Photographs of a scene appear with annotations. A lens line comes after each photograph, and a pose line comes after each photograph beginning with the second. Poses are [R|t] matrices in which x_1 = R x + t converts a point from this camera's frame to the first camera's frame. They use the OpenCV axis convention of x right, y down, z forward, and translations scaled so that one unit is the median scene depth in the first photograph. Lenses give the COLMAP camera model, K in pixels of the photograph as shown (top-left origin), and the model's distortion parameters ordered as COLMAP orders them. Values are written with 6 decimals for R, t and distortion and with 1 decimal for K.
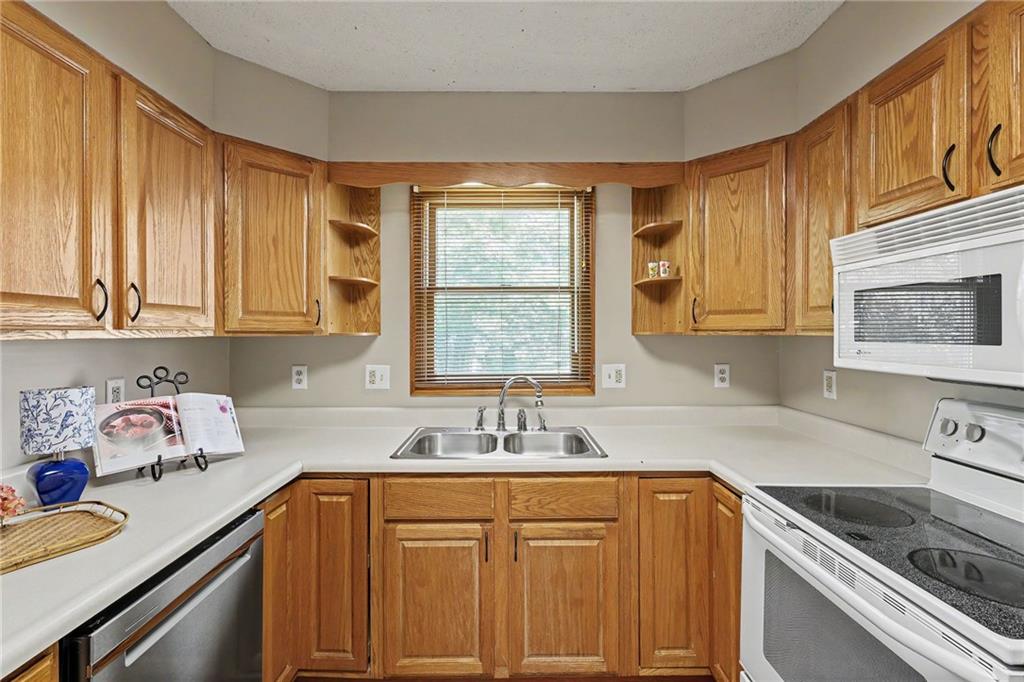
lens RADIAL K [[463.5, 0, 511.4], [0, 463.5, 336.2], [0, 0, 1]] dist [-0.002129, 0.000178]
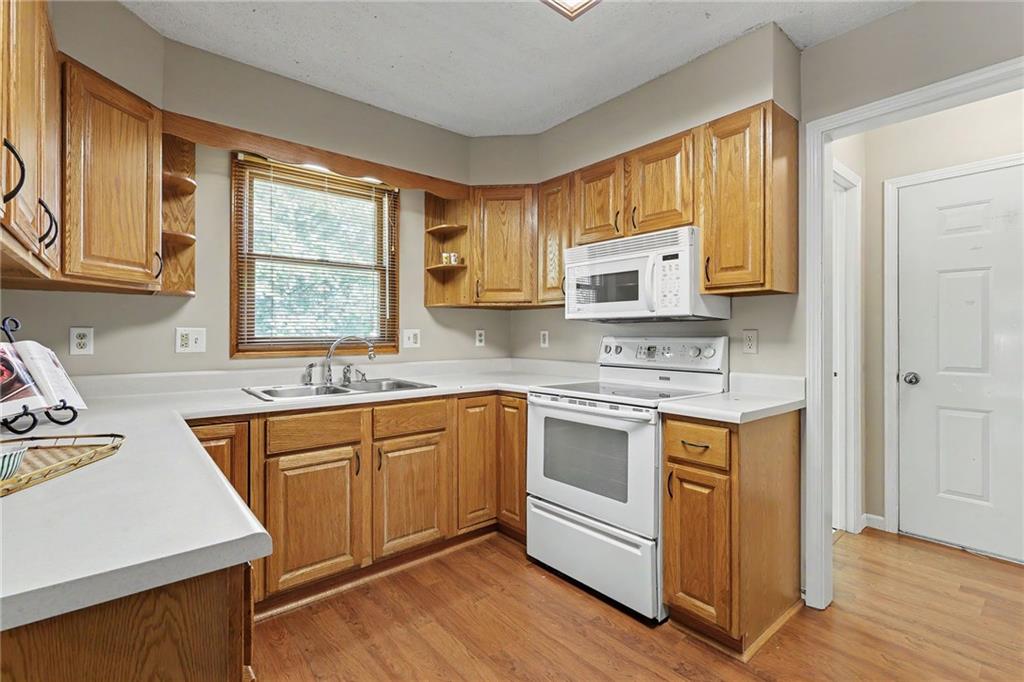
lens RADIAL K [[463.5, 0, 510.1], [0, 463.5, 337.3], [0, 0, 1]] dist [-0.002129, 0.000178]
pose [[0.775145, -0.002622, 0.631778, -0.515533], [0.002390, 0.999996, 0.001217, 0.110928], [-0.631778, 0.000566, 0.775149, -0.231530]]
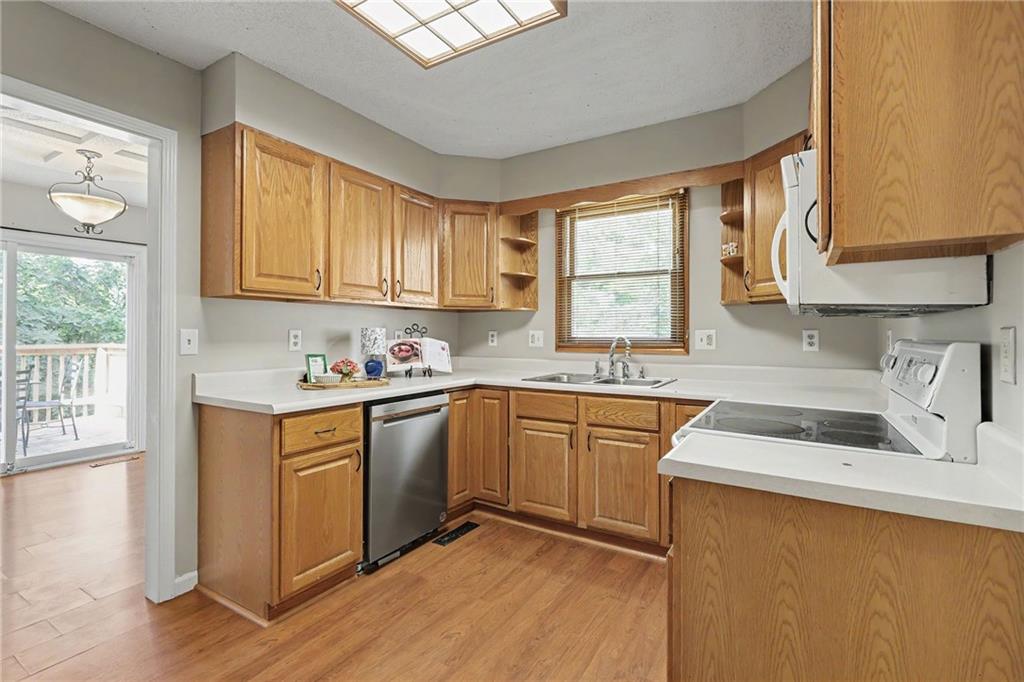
lens RADIAL K [[463.5, 0, 513.5], [0, 463.5, 337.6], [0, 0, 1]] dist [-0.002129, 0.000178]
pose [[0.851688, 0.007011, -0.524002, 0.581931], [-0.006904, 0.999974, 0.002158, 0.110091], [0.524003, 0.001780, 0.851714, -0.419336]]
